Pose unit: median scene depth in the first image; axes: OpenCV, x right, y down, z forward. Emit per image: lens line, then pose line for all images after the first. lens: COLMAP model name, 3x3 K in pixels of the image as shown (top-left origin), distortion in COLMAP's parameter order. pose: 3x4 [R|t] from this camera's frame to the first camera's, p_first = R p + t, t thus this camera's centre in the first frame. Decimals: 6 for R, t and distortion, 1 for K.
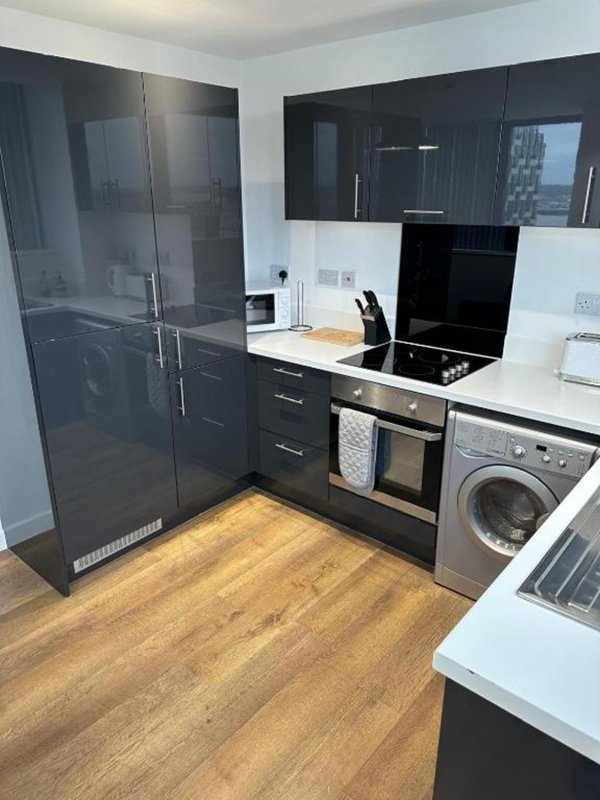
lens RADIAL K [[571.0, 0, 300.0], [0, 571.0, 400.0], [0, 0, 1]] dist [0.071271, -0.070306]
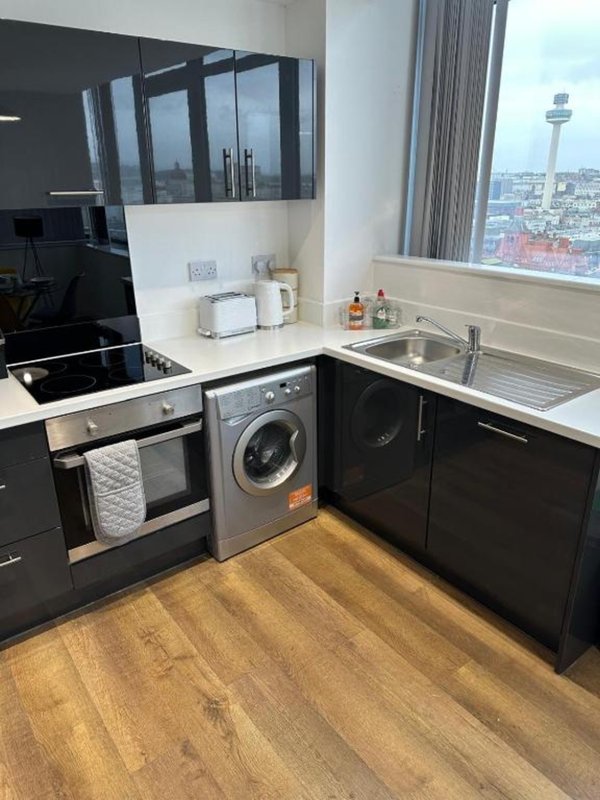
lens RADIAL K [[571.0, 0, 300.0], [0, 571.0, 400.0], [0, 0, 1]] dist [0.071271, -0.070306]
pose [[0.213105, -0.356093, 0.909826, -0.577320], [0.345214, 0.898595, 0.270840, -0.171343], [-0.914010, 0.256367, 0.314423, 0.512827]]
